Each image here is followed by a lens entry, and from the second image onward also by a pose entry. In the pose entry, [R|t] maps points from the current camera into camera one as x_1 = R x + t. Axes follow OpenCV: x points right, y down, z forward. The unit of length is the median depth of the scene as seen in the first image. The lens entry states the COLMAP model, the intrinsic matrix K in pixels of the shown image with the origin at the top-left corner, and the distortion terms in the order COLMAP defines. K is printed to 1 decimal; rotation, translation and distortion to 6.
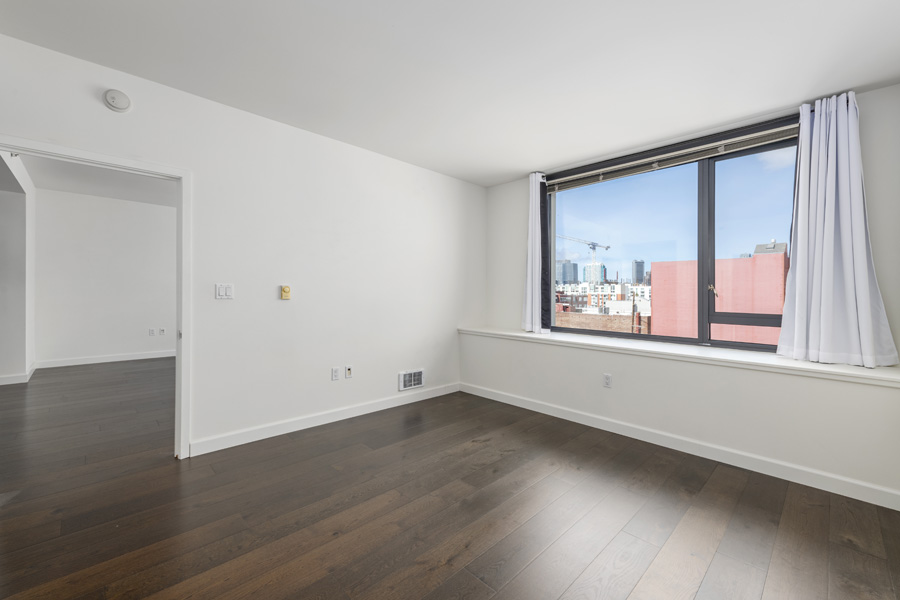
lens RADIAL K [[375.4, 0, 452.4], [0, 375.4, 289.4], [0, 0, 1]] dist [0.023810, 0.000097]
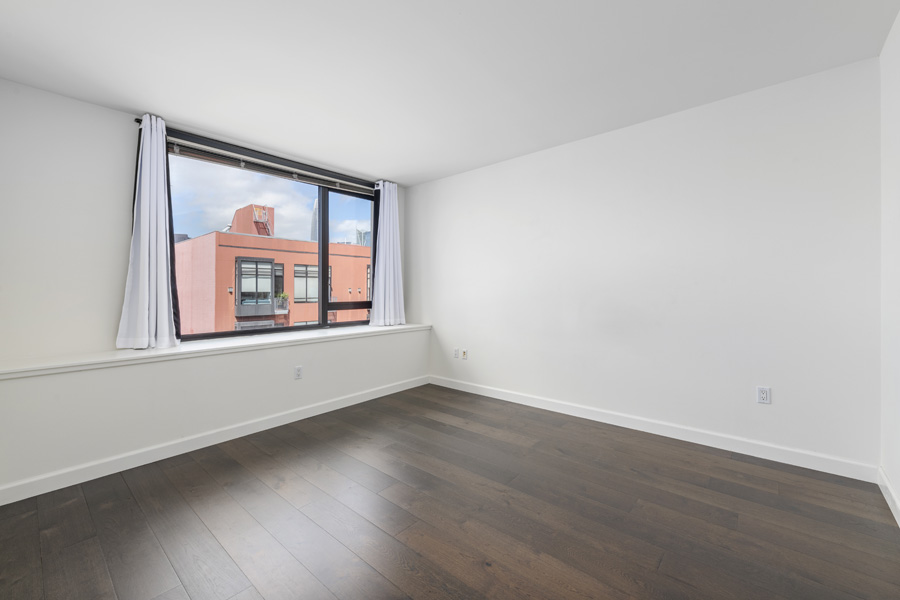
lens RADIAL K [[375.4, 0, 452.4], [0, 375.4, 289.4], [0, 0, 1]] dist [0.023810, 0.000097]
pose [[-0.085723, -0.010660, 0.996262, -0.736148], [-0.003628, 0.999939, 0.010387, -0.002670], [-0.996312, -0.002724, -0.085756, 0.727736]]
